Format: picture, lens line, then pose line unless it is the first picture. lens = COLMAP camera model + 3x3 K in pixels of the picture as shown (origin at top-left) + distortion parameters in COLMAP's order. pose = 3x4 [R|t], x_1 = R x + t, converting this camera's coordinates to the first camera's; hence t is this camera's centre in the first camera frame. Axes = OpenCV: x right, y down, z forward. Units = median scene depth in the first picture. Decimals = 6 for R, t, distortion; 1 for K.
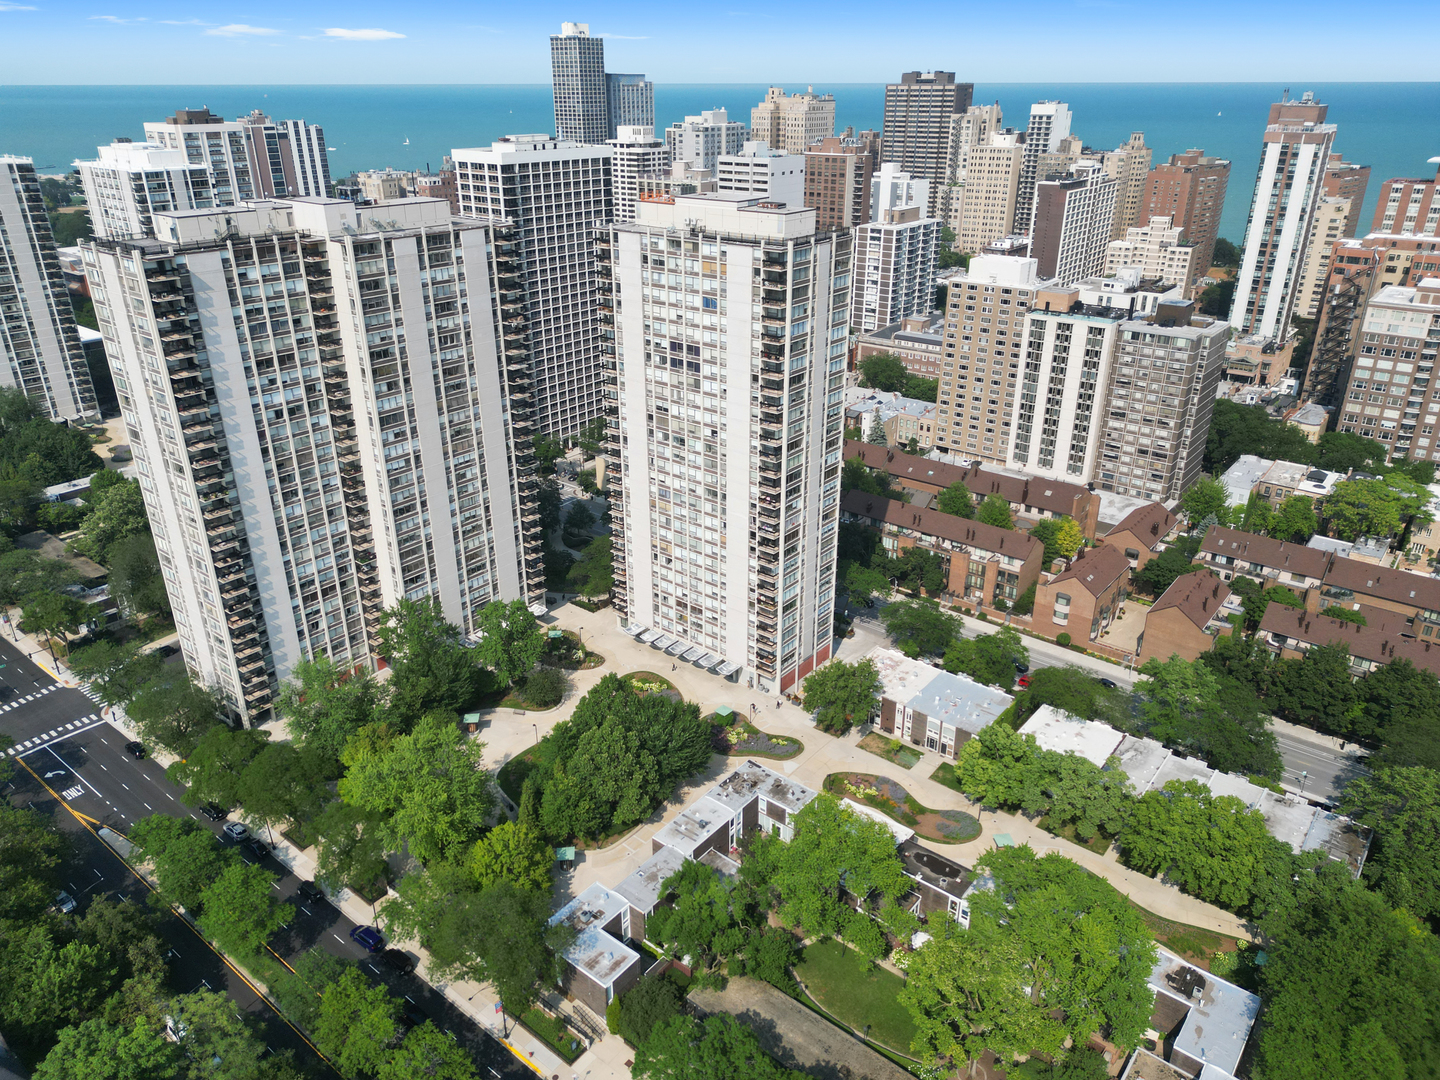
lens RADIAL K [[1002.0, 0, 720.0], [0, 1002.0, 540.0], [0, 0, 1]] dist [0.106442, -0.114747]
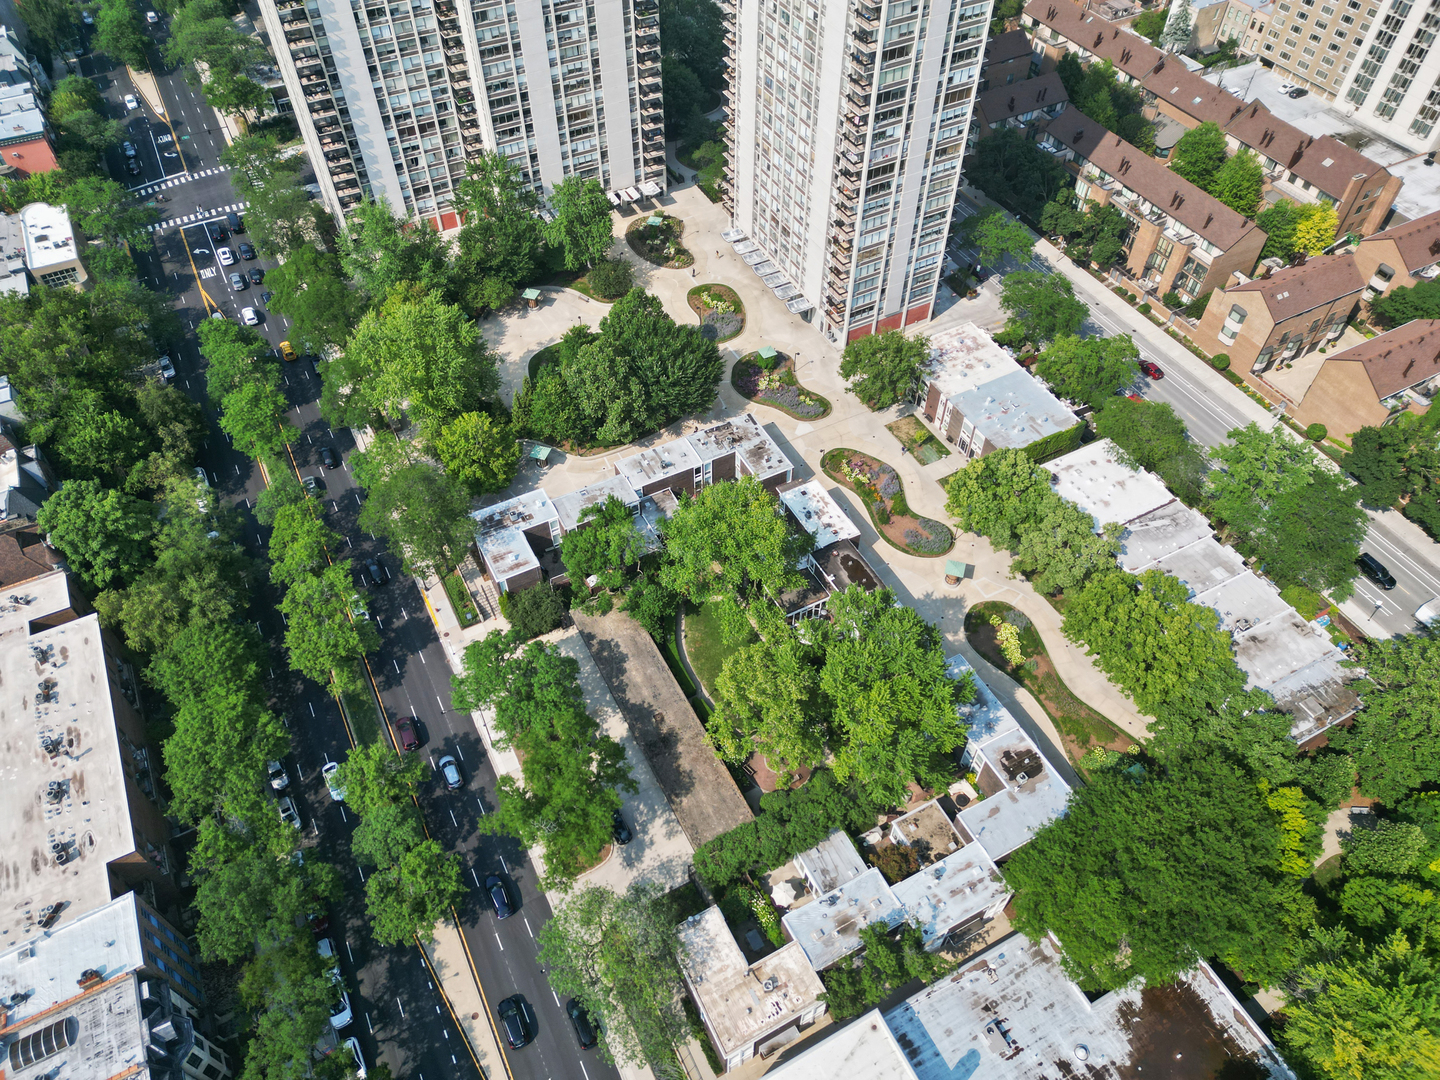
lens RADIAL K [[996.5, 0, 720.0], [0, 996.5, 540.0], [0, 0, 1]] dist [0.056958, -0.040411]
pose [[0.917347, 0.304418, -0.256522, 0.249813], [-0.164431, 0.876601, 0.452253, -0.088439], [0.362541, -0.372693, 0.854203, 0.116630]]
